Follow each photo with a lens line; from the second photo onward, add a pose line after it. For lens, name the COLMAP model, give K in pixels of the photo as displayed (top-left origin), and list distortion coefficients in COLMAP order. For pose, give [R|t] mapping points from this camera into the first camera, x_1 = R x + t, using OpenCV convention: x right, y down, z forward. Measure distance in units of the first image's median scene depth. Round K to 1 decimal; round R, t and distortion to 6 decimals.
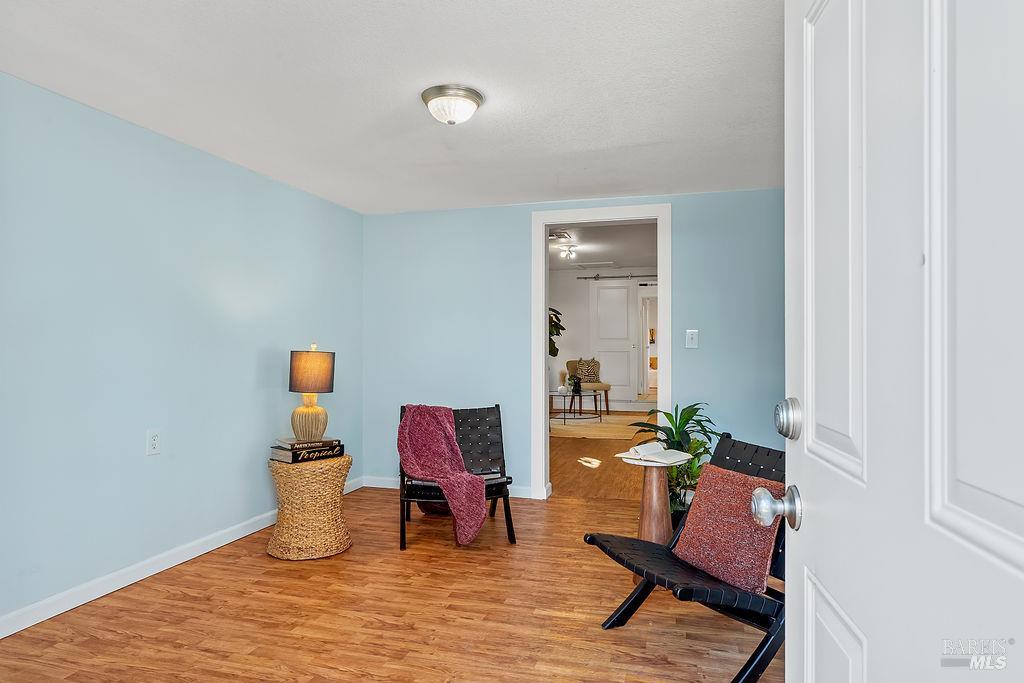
lens RADIAL K [[605.8, 0, 516.5], [0, 605.8, 340.5], [0, 0, 1]] dist [-0.000912, -0.004121]
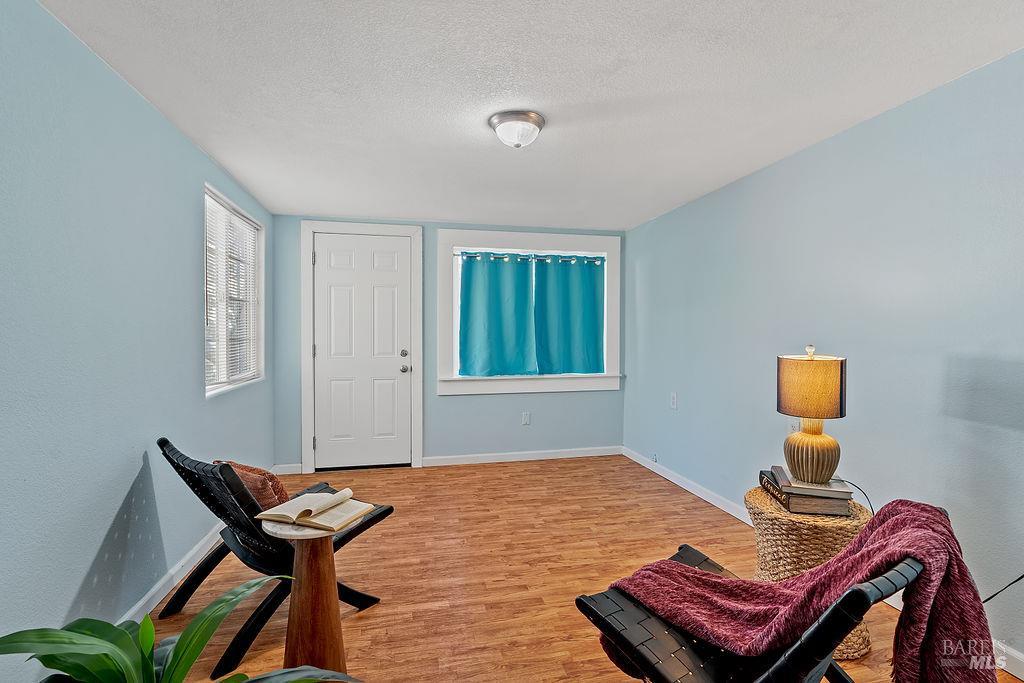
lens RADIAL K [[502.5, 0, 511.9], [0, 502.5, 340.8], [0, 0, 1]] dist [-0.002599, -0.000009]
pose [[-0.883725, 0.005692, -0.467972, 0.242840], [0.000137, 0.999929, 0.011903, -0.008245], [0.468007, 0.010455, -0.883663, 1.315307]]
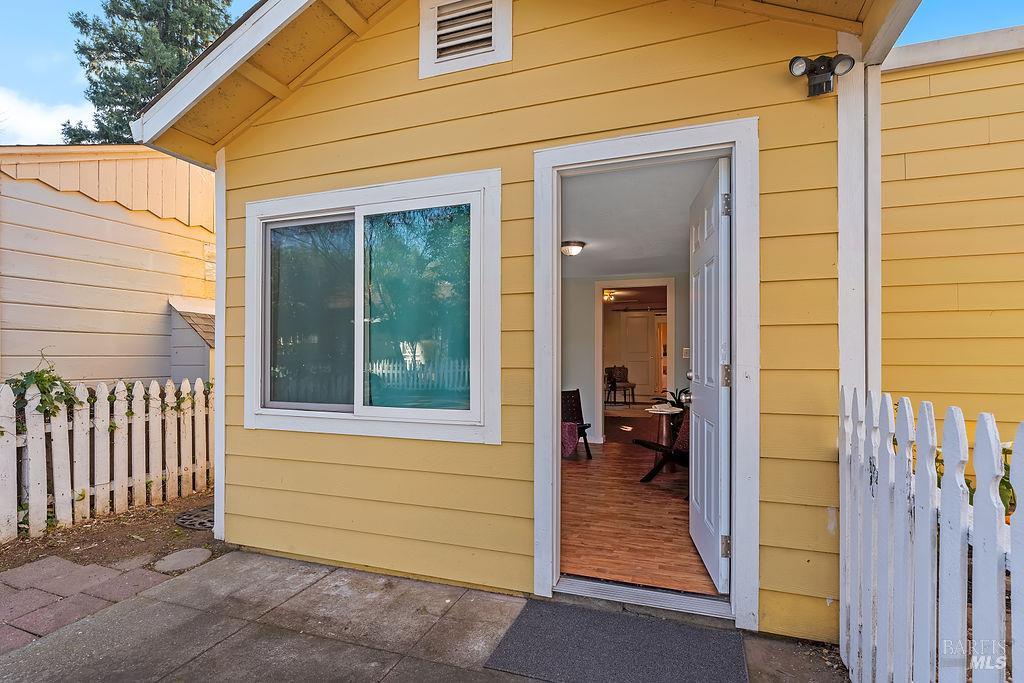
lens RADIAL K [[502.5, 0, 512.8], [0, 502.5, 349.8], [0, 0, 1]] dist [-0.002599, -0.000009]
pose [[0.997145, 0.001582, -0.075496, -0.129557], [-0.002078, 0.999977, -0.006493, -0.001739], [0.075484, 0.006632, 0.997125, -0.609816]]
